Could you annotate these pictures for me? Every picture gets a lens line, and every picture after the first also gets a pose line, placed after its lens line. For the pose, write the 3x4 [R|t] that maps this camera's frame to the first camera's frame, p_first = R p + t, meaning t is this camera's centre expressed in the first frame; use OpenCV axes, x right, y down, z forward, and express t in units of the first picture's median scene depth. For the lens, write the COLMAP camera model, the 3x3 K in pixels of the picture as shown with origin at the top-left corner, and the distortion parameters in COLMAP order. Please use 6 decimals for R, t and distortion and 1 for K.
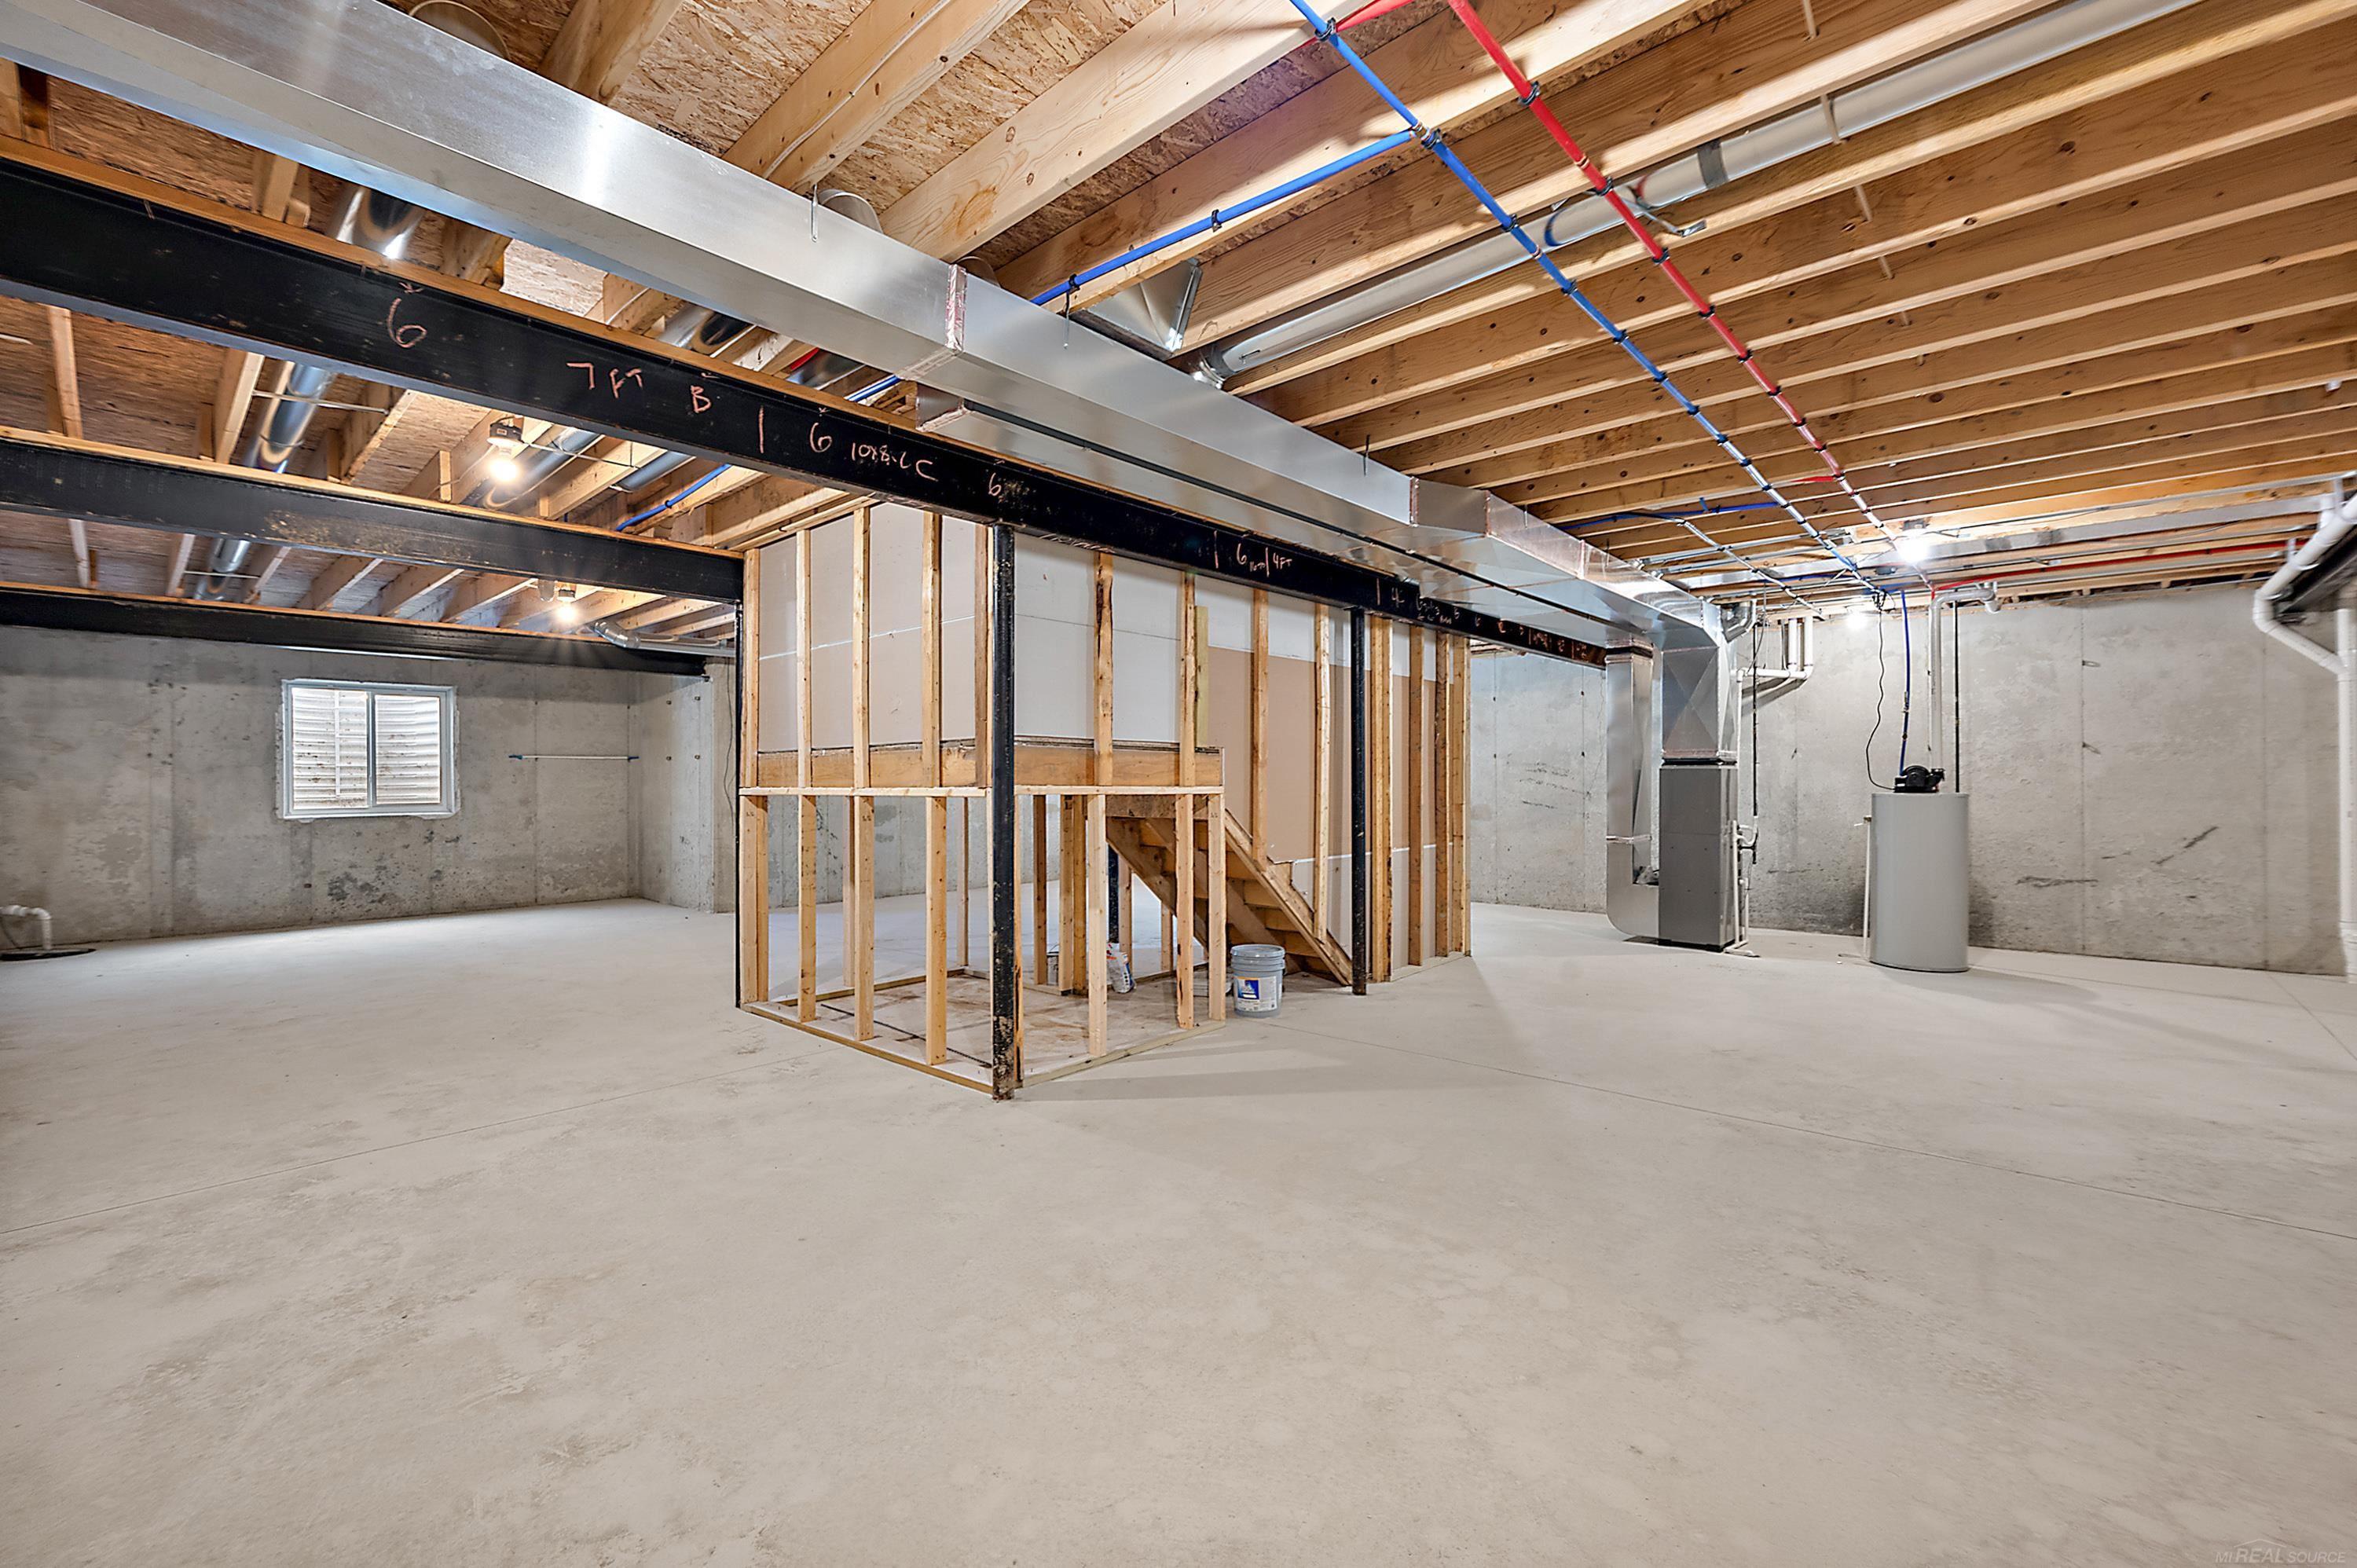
lens RADIAL K [[1009.5, 0, 1188.2], [0, 1009.5, 783.3], [0, 0, 1]] dist [0.005828, -0.000289]
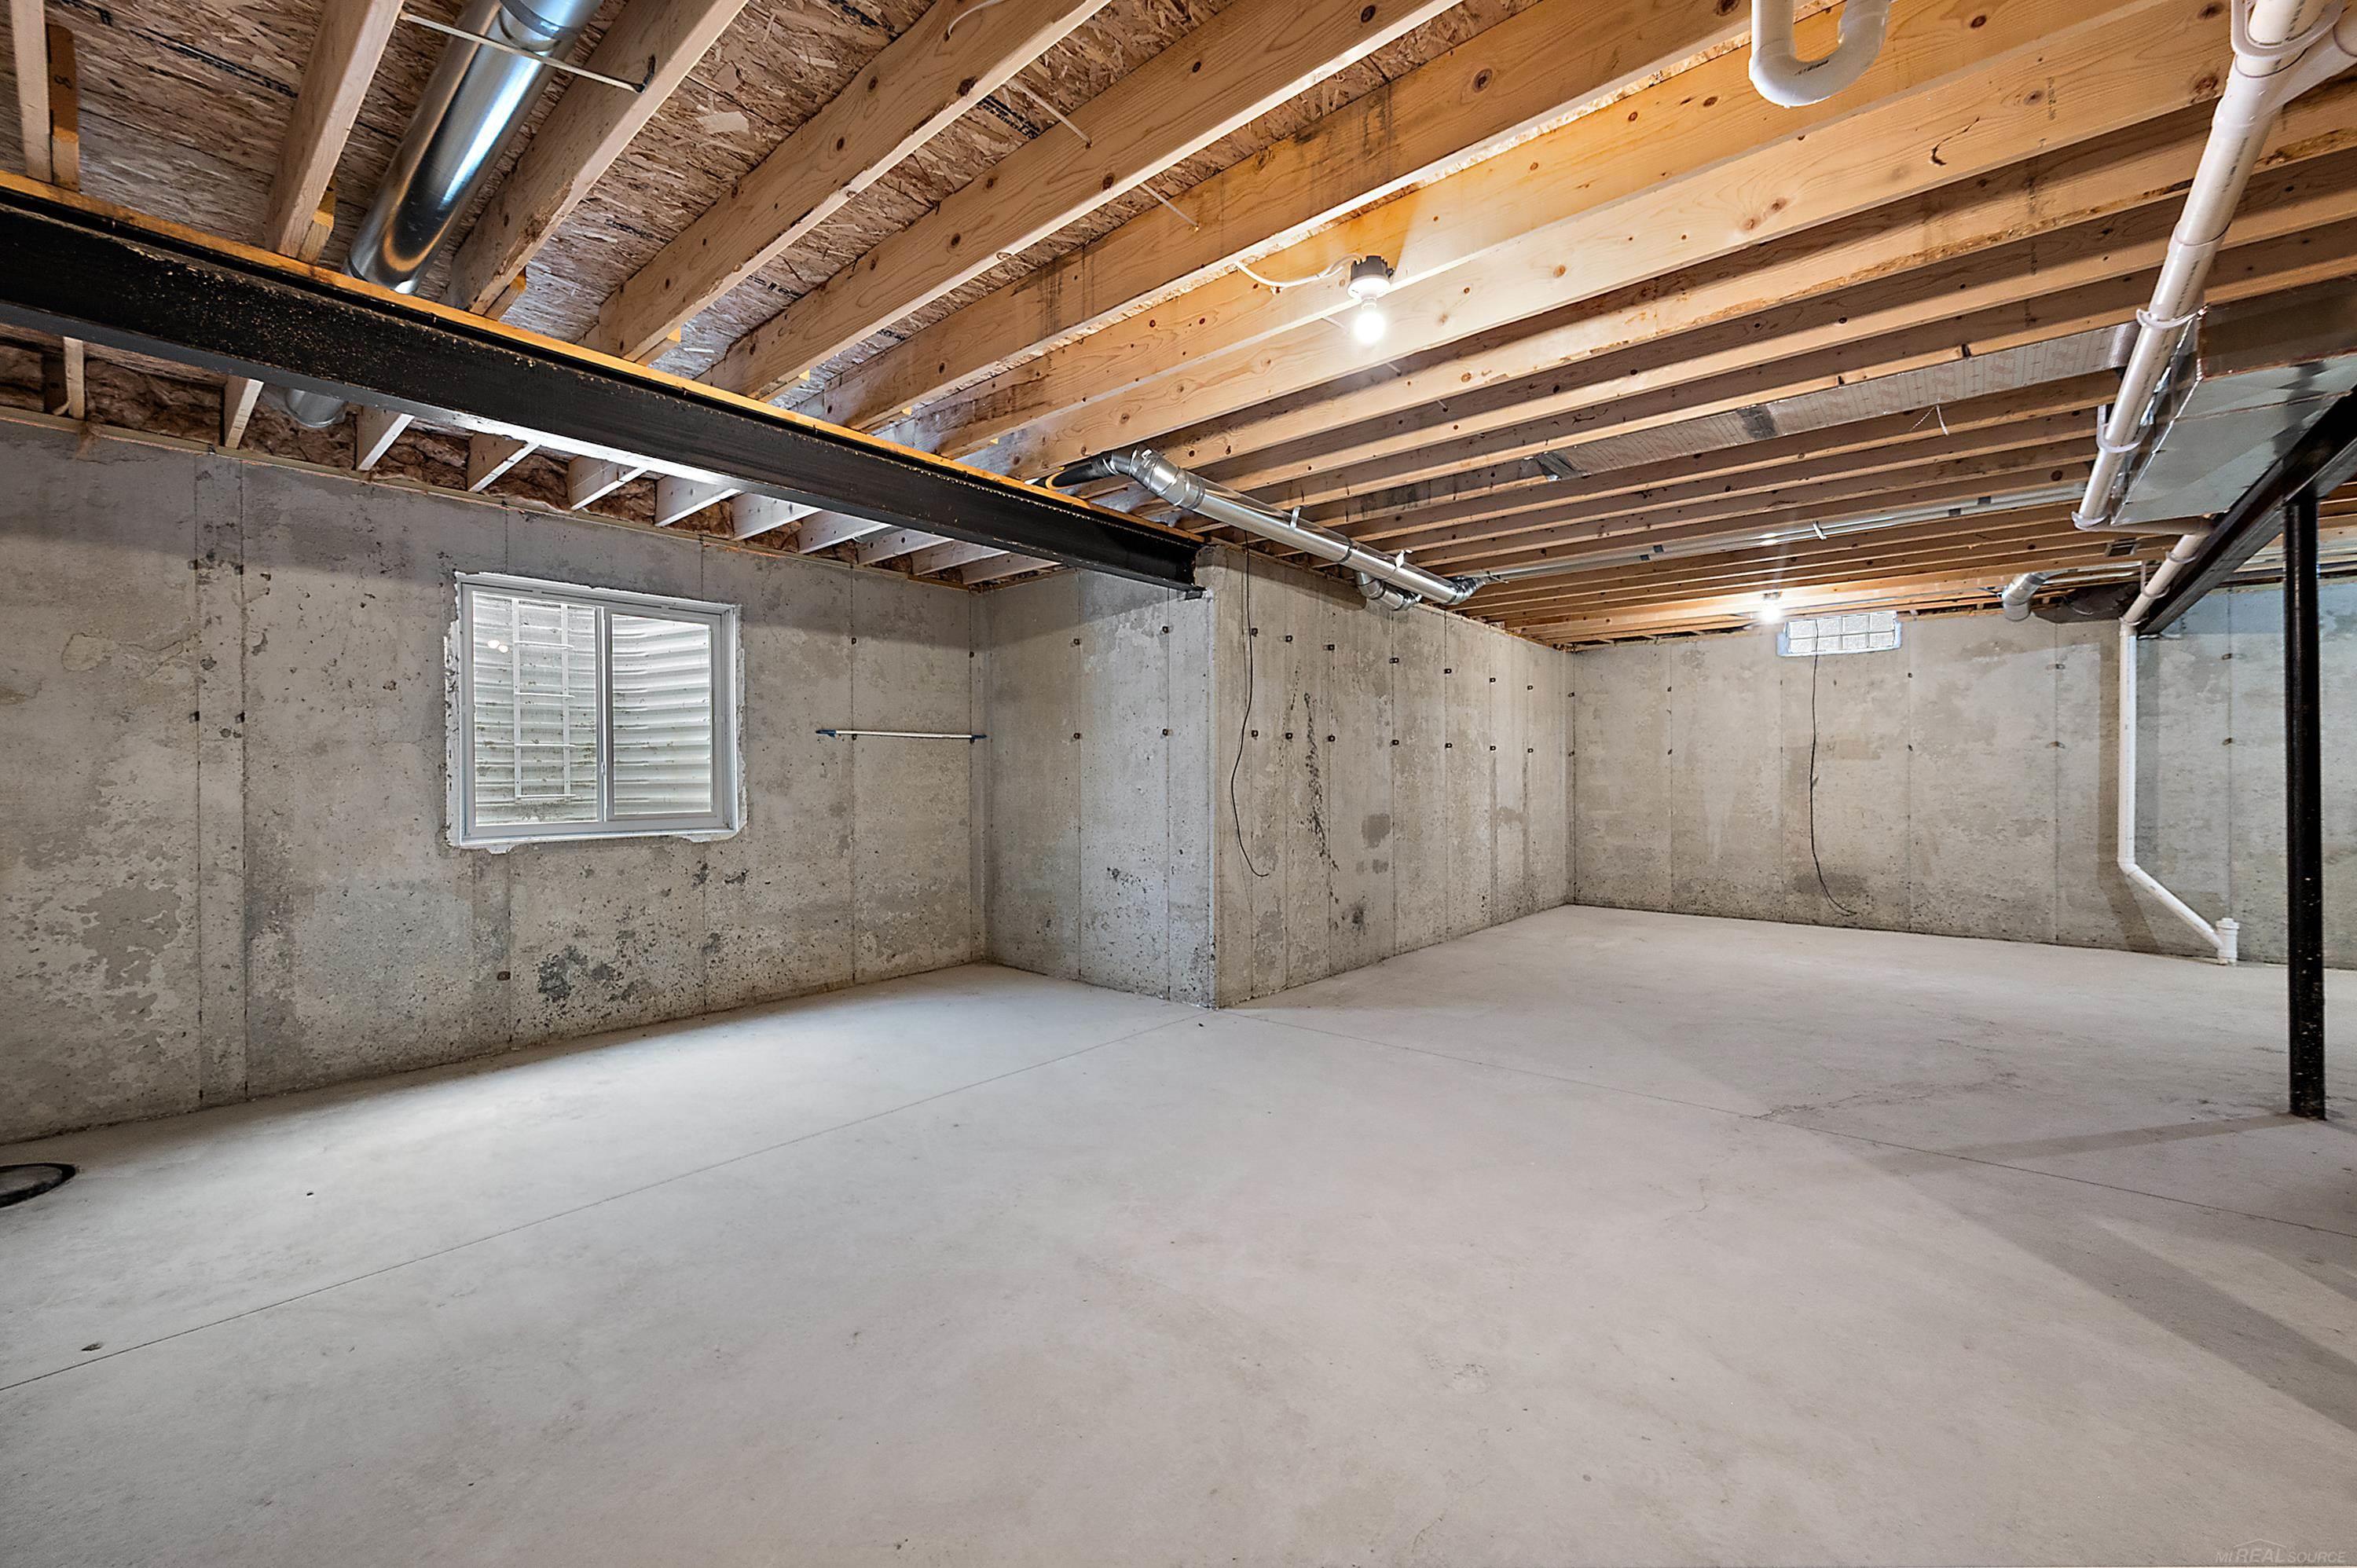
lens RADIAL K [[936.5, 0, 1168.5], [0, 936.5, 784.4], [0, 0, 1]] dist [0.001024, 0.000246]
pose [[0.999184, 0.000377, 0.040396, -0.541406], [-0.000571, 0.999988, 0.004789, 0.001258], [-0.040393, -0.004808, 0.999172, 0.503228]]
